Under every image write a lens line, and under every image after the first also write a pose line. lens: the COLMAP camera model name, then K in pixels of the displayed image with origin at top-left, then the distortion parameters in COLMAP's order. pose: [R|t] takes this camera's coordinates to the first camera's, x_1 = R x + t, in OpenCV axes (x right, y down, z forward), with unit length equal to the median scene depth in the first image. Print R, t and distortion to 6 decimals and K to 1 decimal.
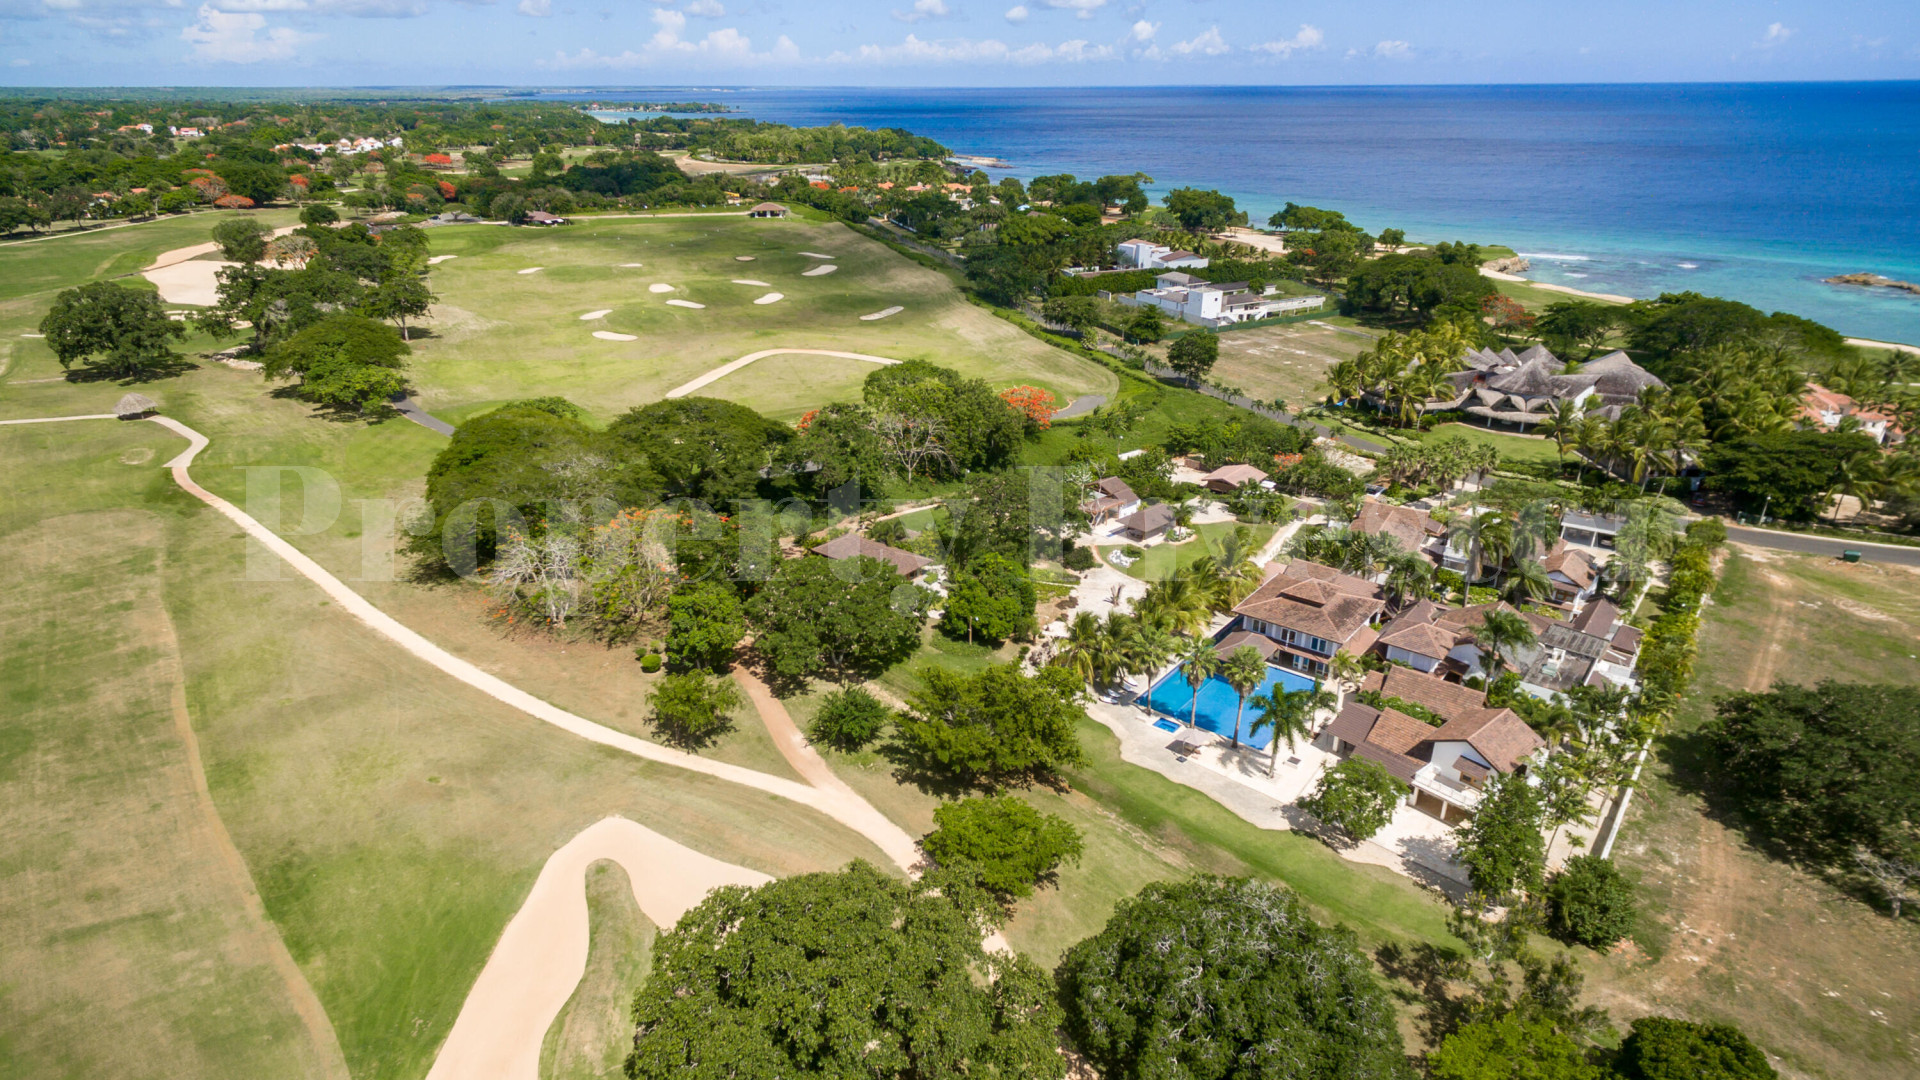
lens RADIAL K [[1000.7, 0, 981.9], [0, 1000.7, 540.5], [0, 0, 1]] dist [0.024072, -0.000861]
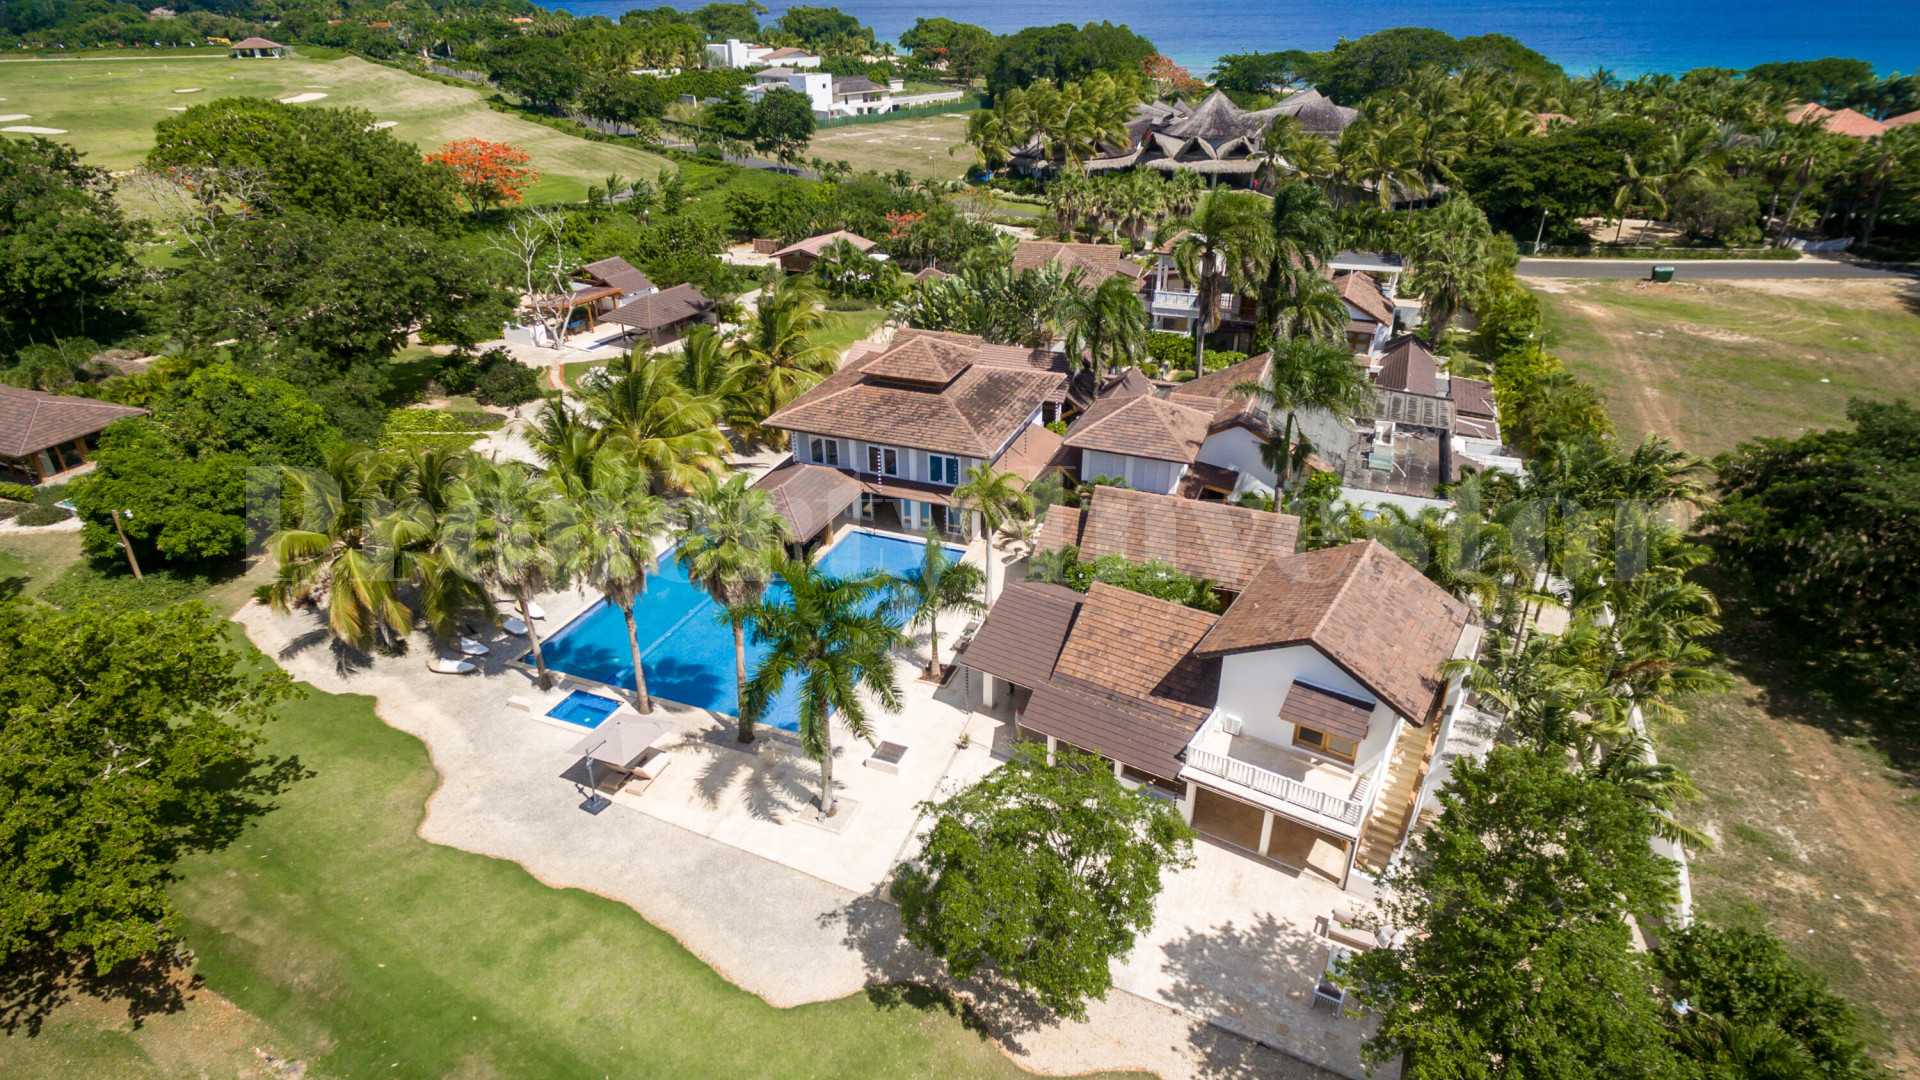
lens RADIAL K [[775.2, 0, 960.0], [0, 775.2, 540.0], [0, 0, 1]] dist [0.002114, 0.000257]
pose [[0.963859, -0.135703, 0.229259, 0.257748], [0.117670, 0.988908, 0.090640, 0.104946], [-0.239016, -0.060387, 0.969136, 0.652542]]
